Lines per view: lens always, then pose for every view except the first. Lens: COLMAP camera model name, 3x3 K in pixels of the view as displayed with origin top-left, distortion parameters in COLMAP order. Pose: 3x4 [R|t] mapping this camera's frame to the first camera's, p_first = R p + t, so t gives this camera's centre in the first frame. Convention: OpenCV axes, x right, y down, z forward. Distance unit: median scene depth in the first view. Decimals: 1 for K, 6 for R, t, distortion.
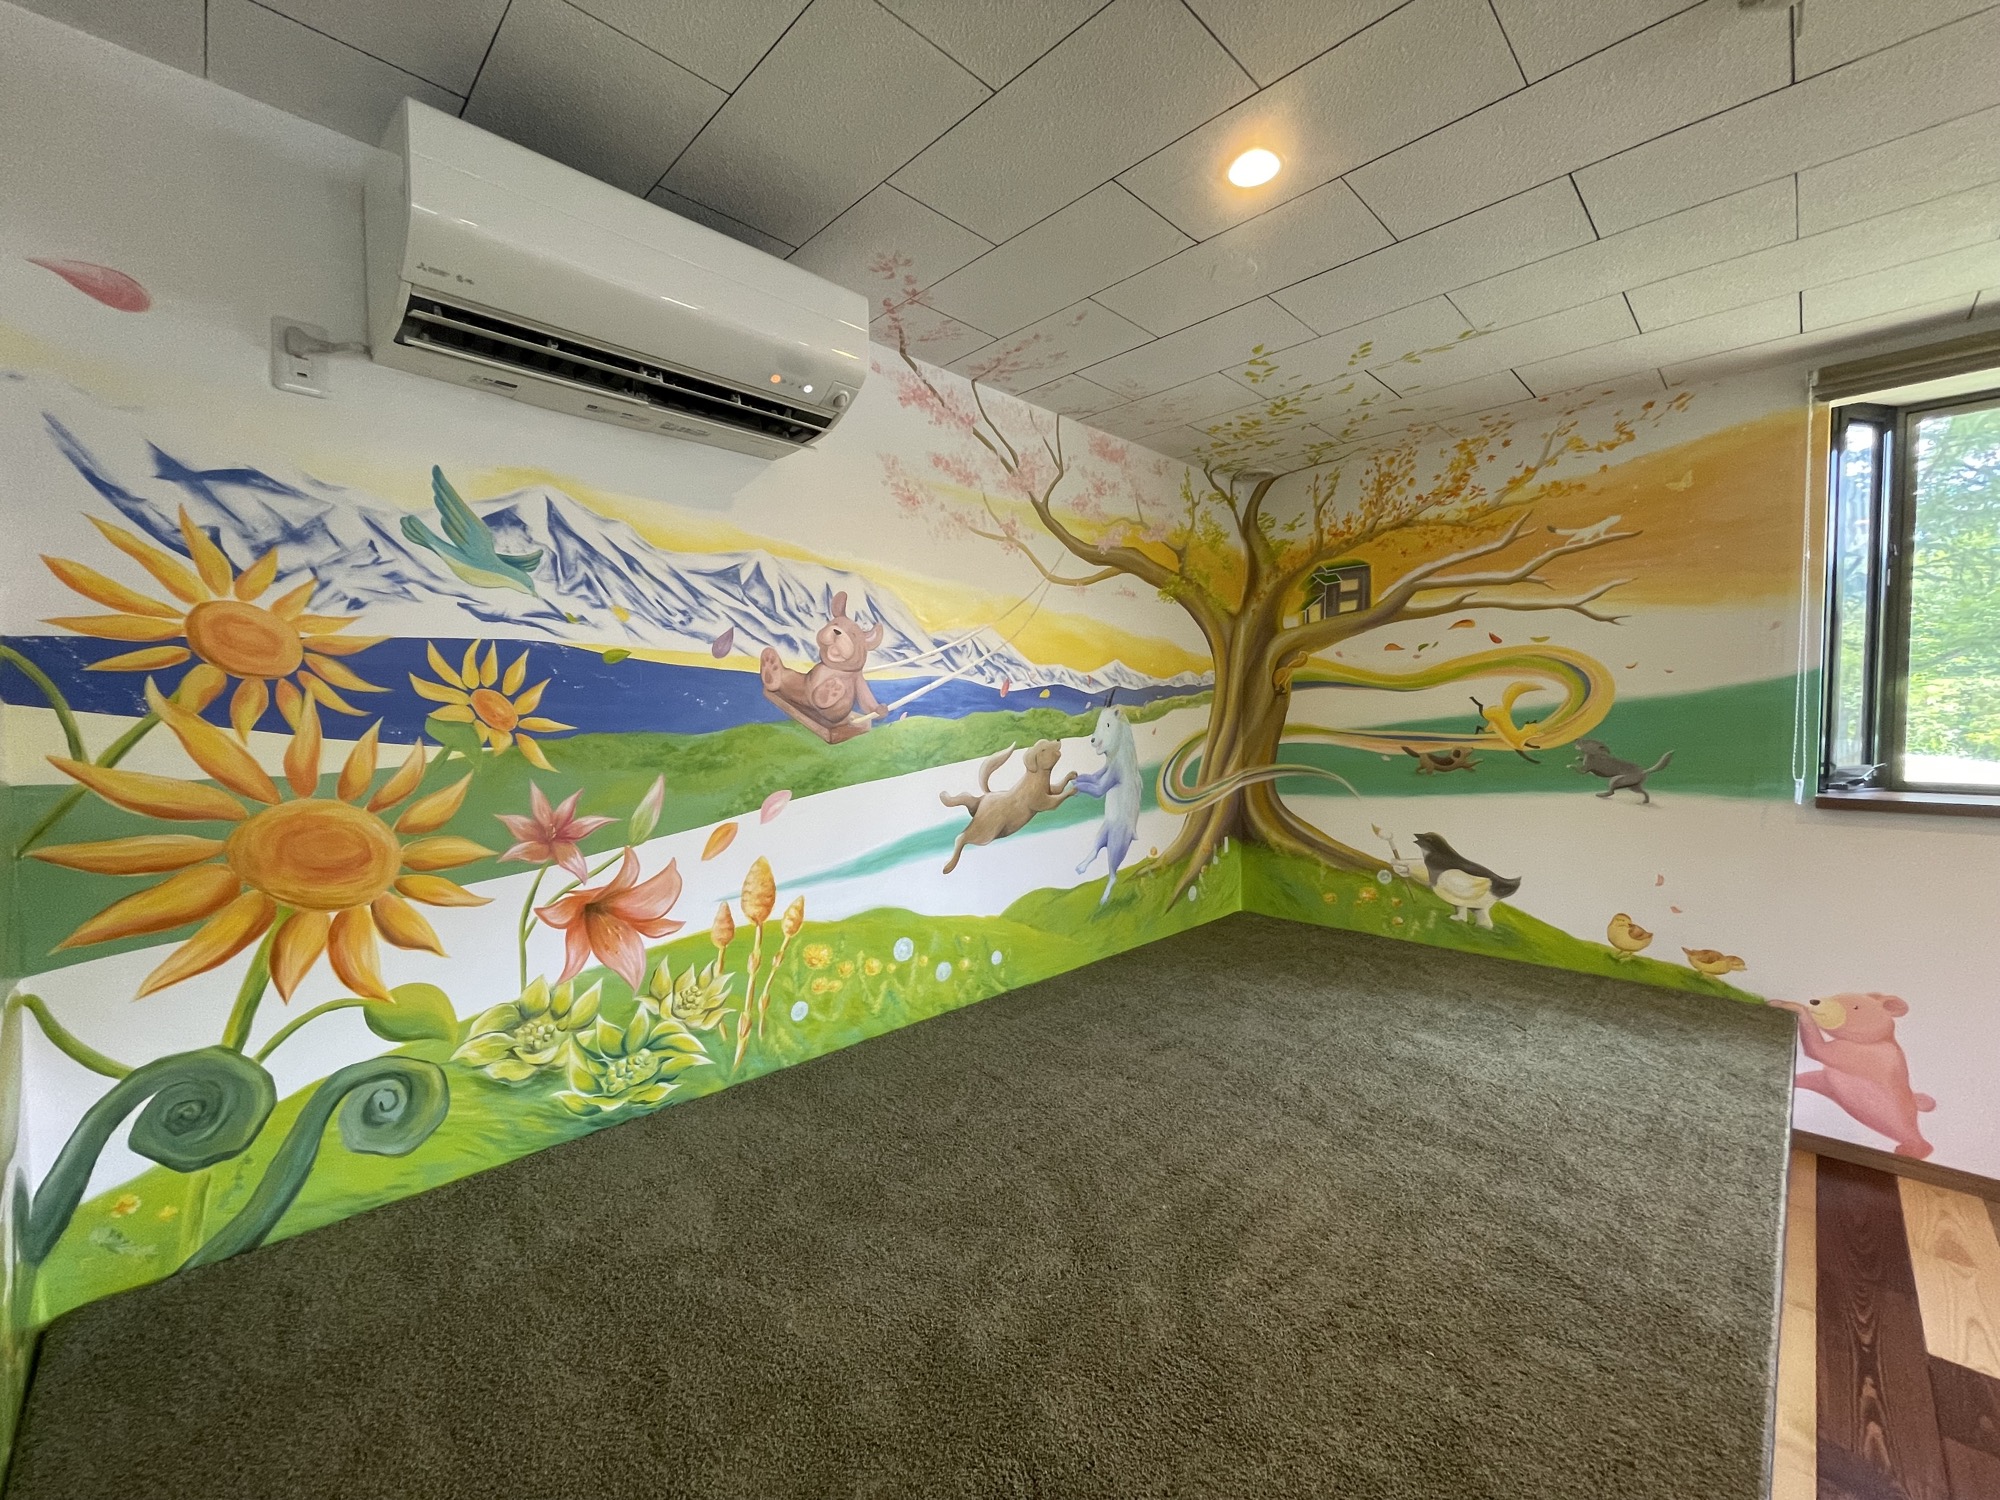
lens RADIAL K [[806.3, 0, 999.9], [0, 806.3, 751.9], [0, 0, 1]] dist [-0.002849, -0.000267]
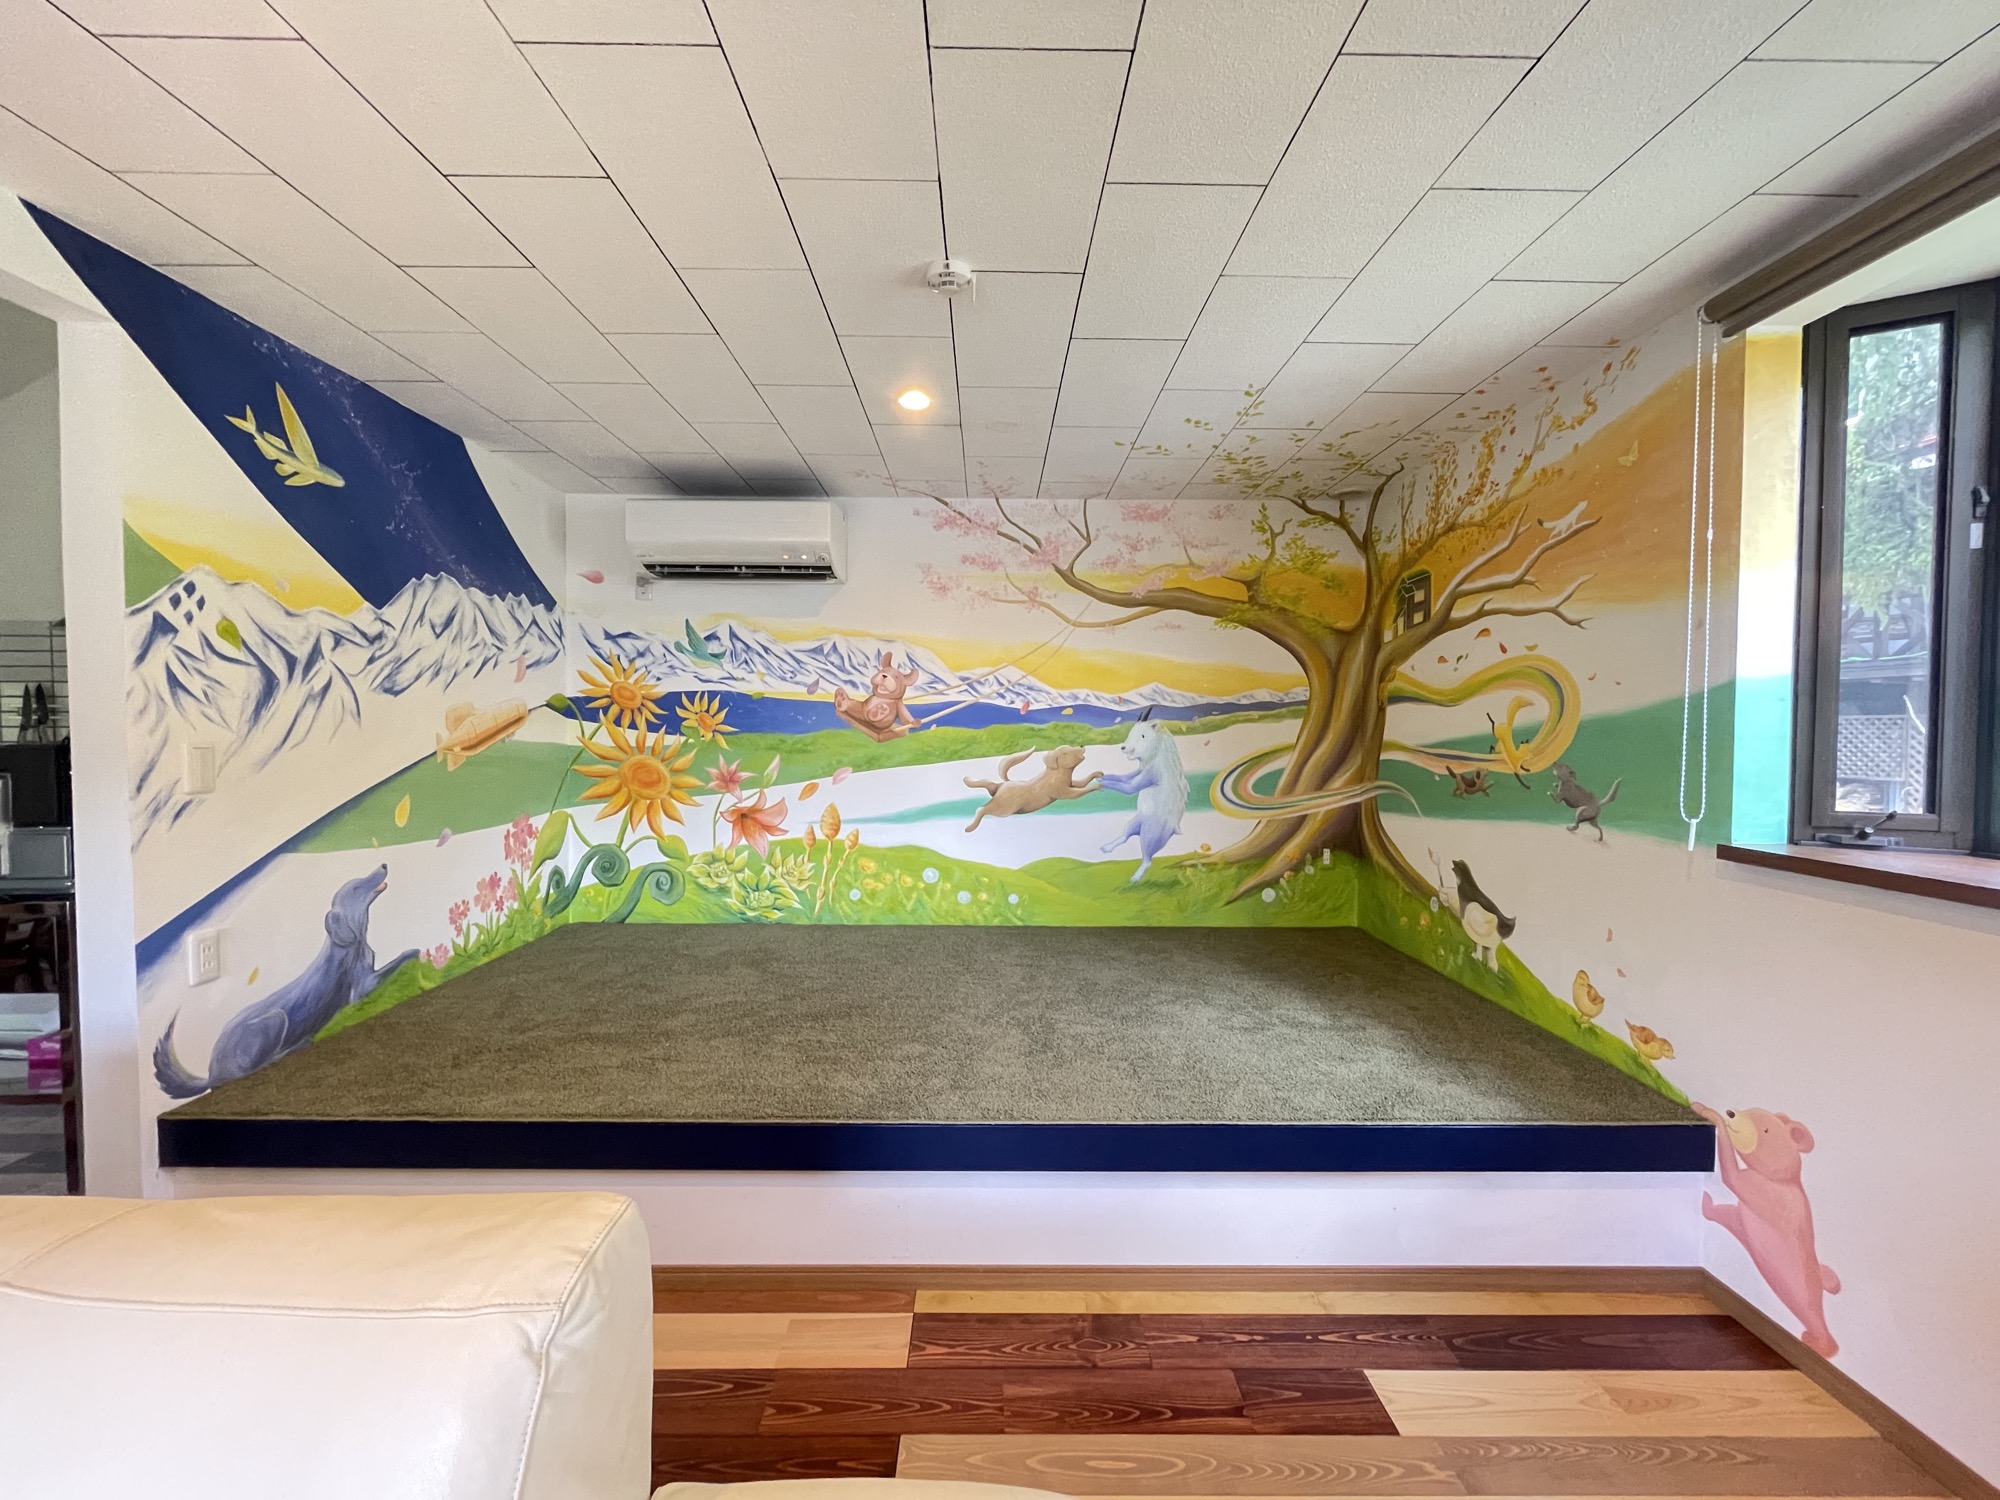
lens RADIAL K [[806.3, 0, 1000.2], [0, 806.3, 752.0], [0, 0, 1]] dist [-0.002849, -0.000267]
pose [[0.719910, 0.033004, -0.693282, 0.990790], [-0.041513, 0.999128, 0.004457, -0.006738], [0.692825, 0.025571, 0.720652, -0.039794]]
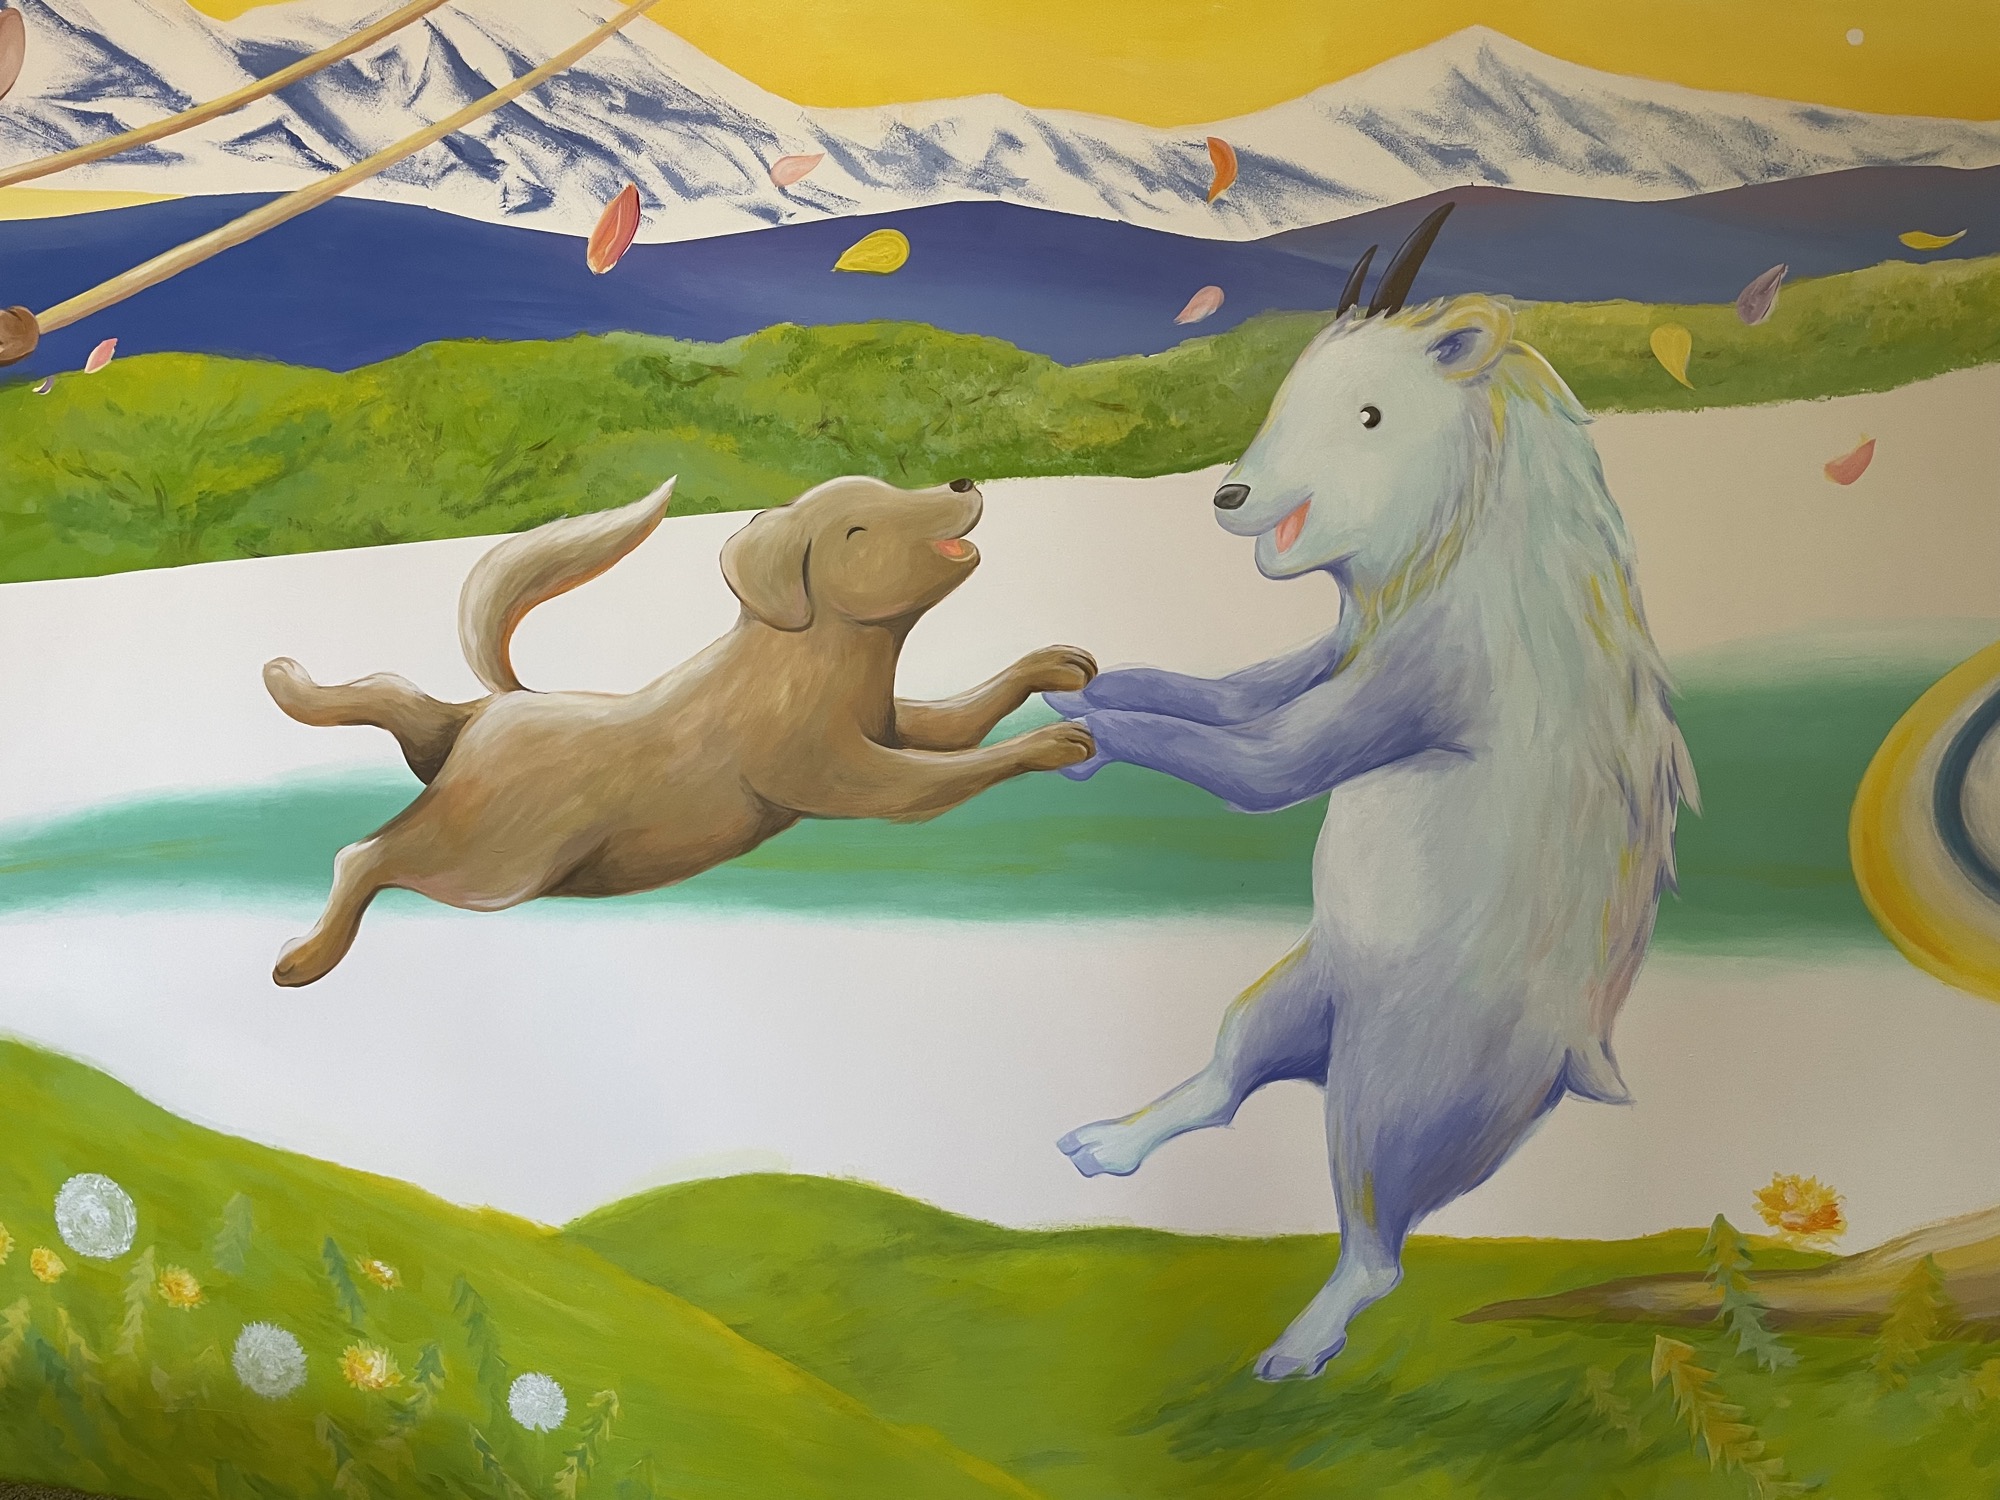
lens RADIAL K [[1507.3, 0, 1008.8], [0, 1507.3, 724.9], [0, 0, 1]] dist [0.072726, -0.091435]
pose [[0.579507, 0.079607, -0.811070, 0.438724], [-0.071842, 0.996333, 0.046460, 0.030475], [0.811794, 0.031345, 0.583102, 0.884821]]
